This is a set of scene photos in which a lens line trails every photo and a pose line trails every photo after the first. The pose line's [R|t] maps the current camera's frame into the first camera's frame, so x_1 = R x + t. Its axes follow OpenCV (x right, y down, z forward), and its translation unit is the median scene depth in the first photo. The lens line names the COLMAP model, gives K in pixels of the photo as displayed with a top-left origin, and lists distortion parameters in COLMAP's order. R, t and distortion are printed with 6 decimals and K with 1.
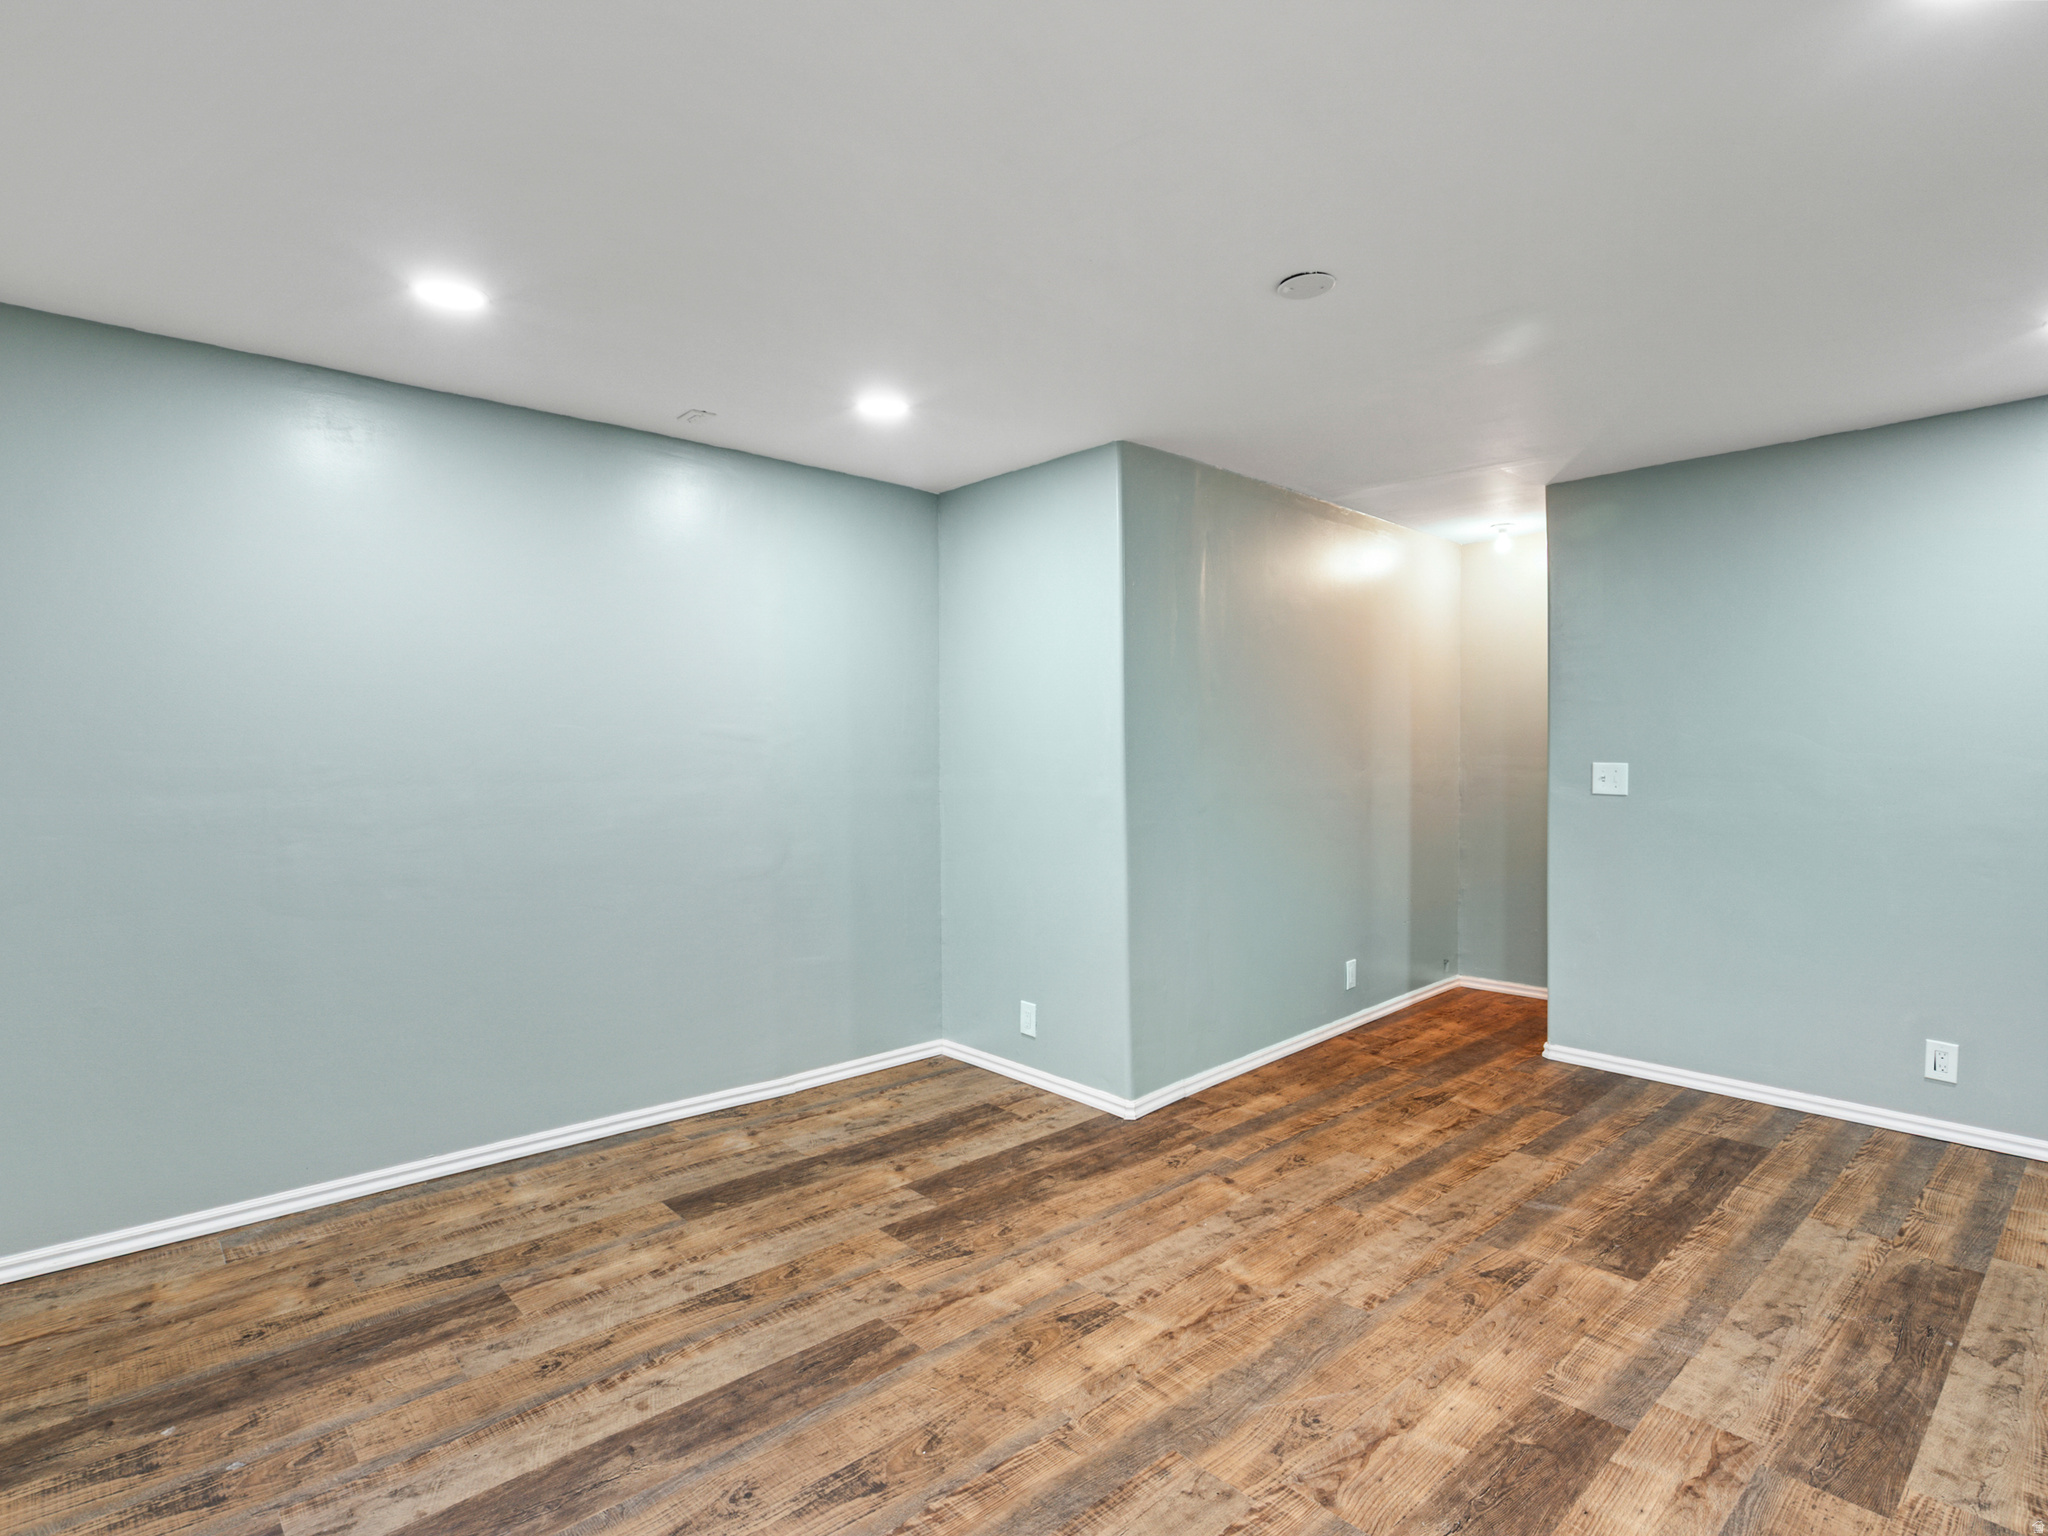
lens RADIAL K [[1061.0, 0, 1024.0], [0, 1061.0, 768.0], [0, 0, 1]] dist [-0.004268, 0.000701]
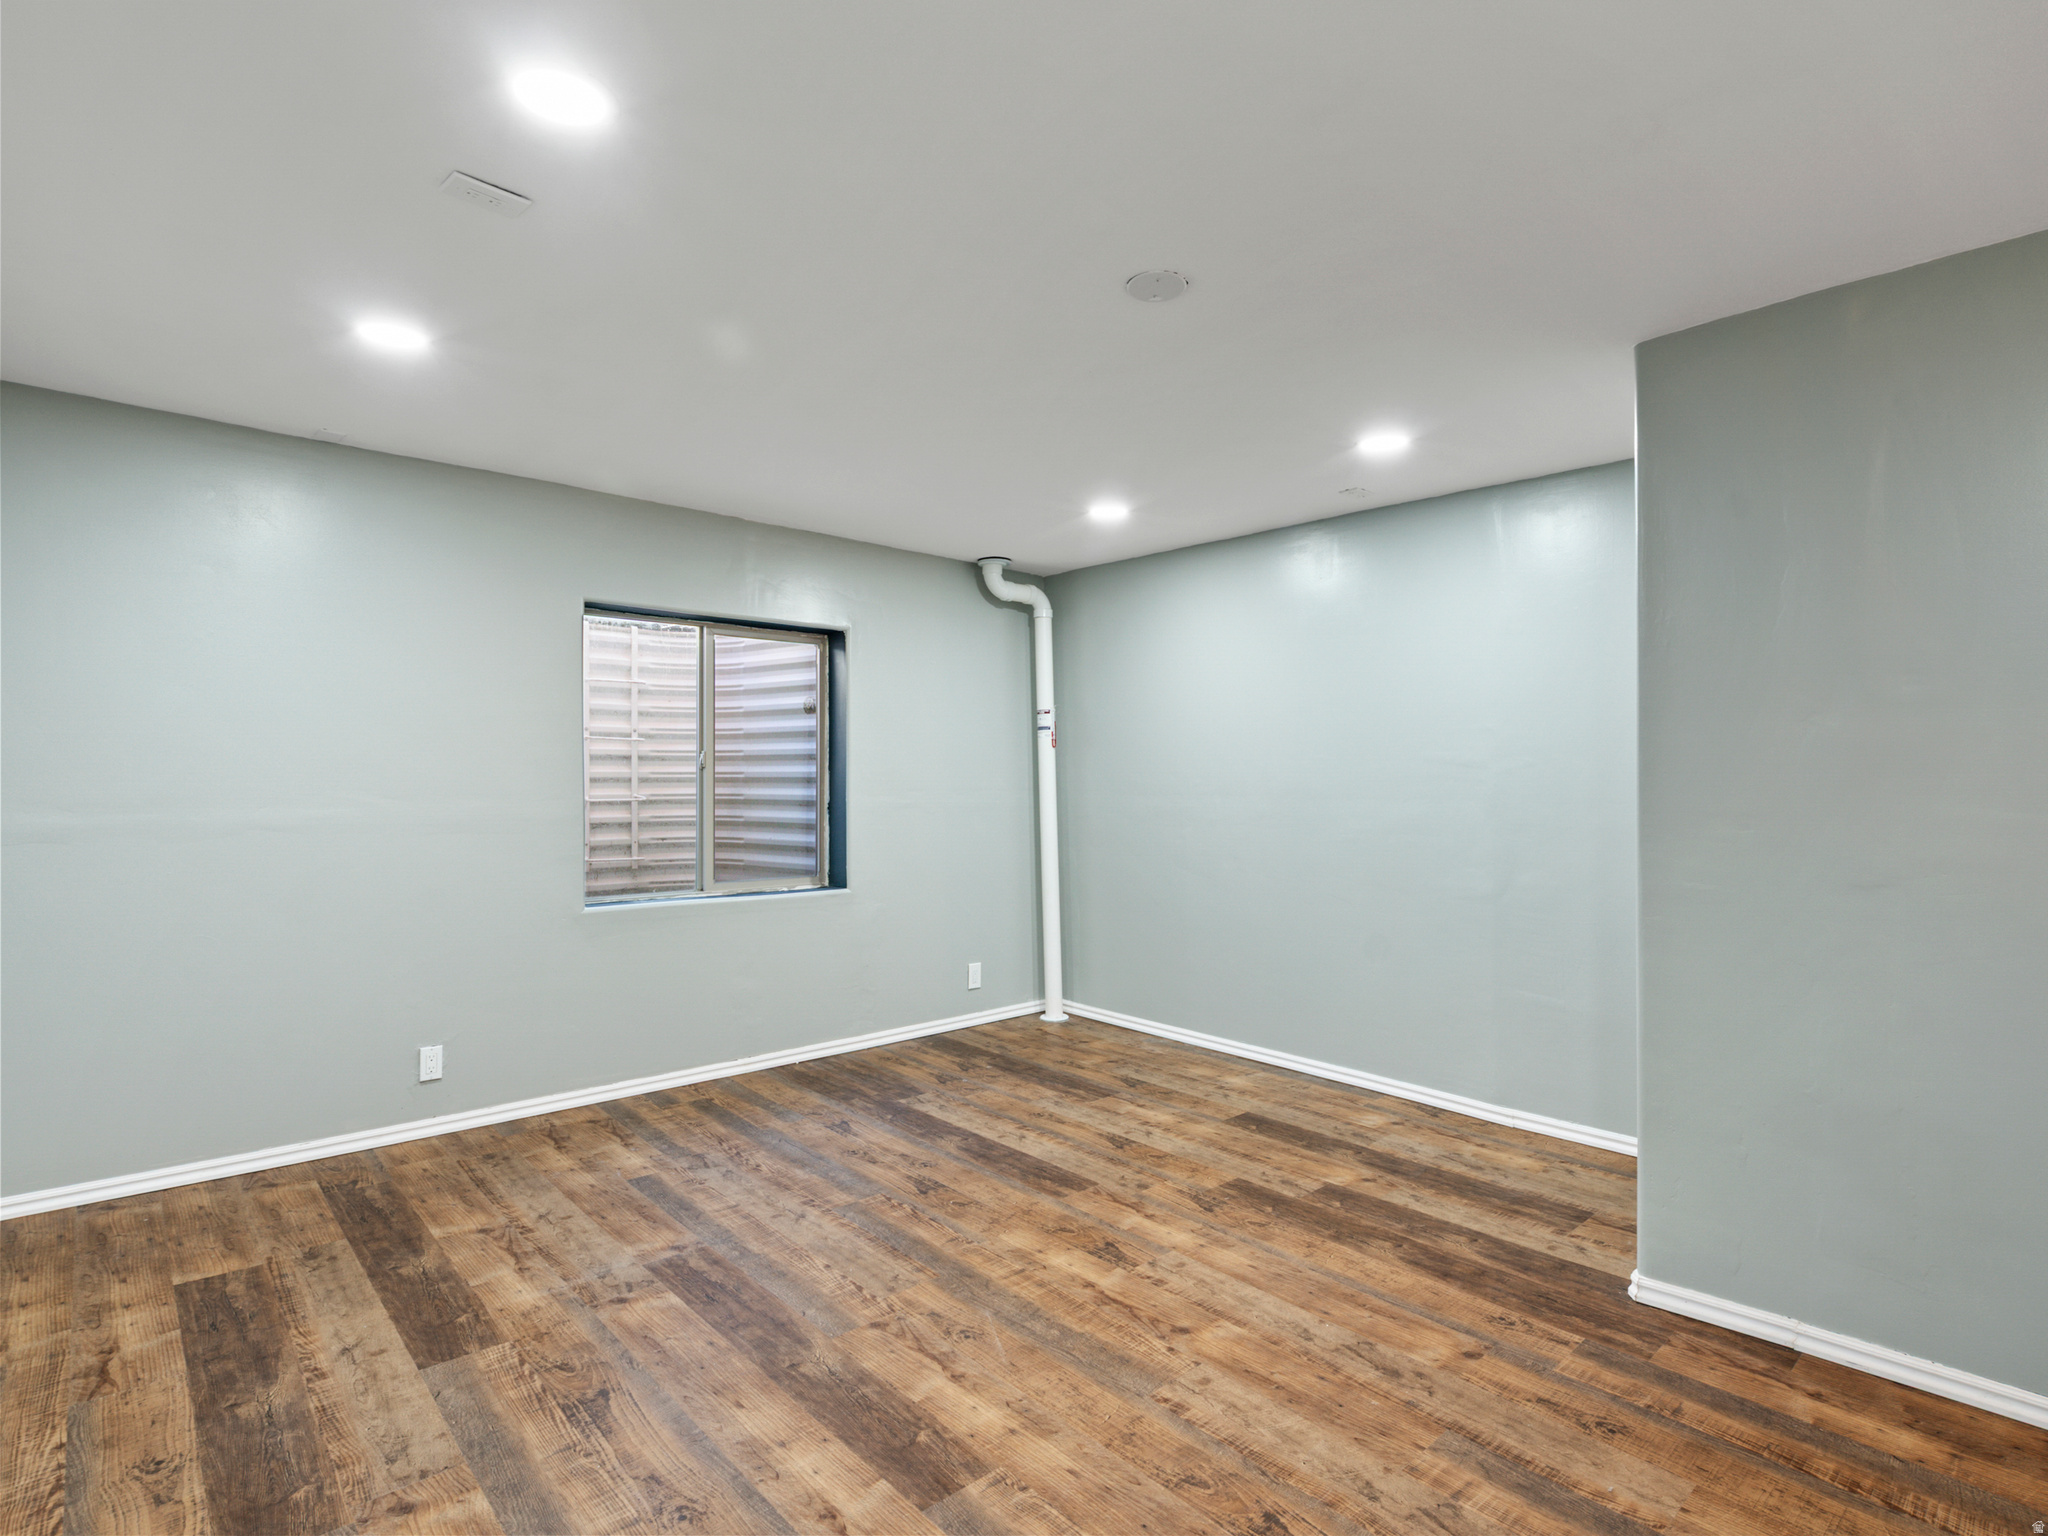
lens RADIAL K [[1061.0, 0, 1024.0], [0, 1061.0, 768.0], [0, 0, 1]] dist [-0.004268, 0.000701]
pose [[-0.020351, -0.002597, -0.999790, 1.215455], [-0.020310, 0.999791, -0.002184, -0.022041], [0.999587, 0.020262, -0.020400, 0.884758]]
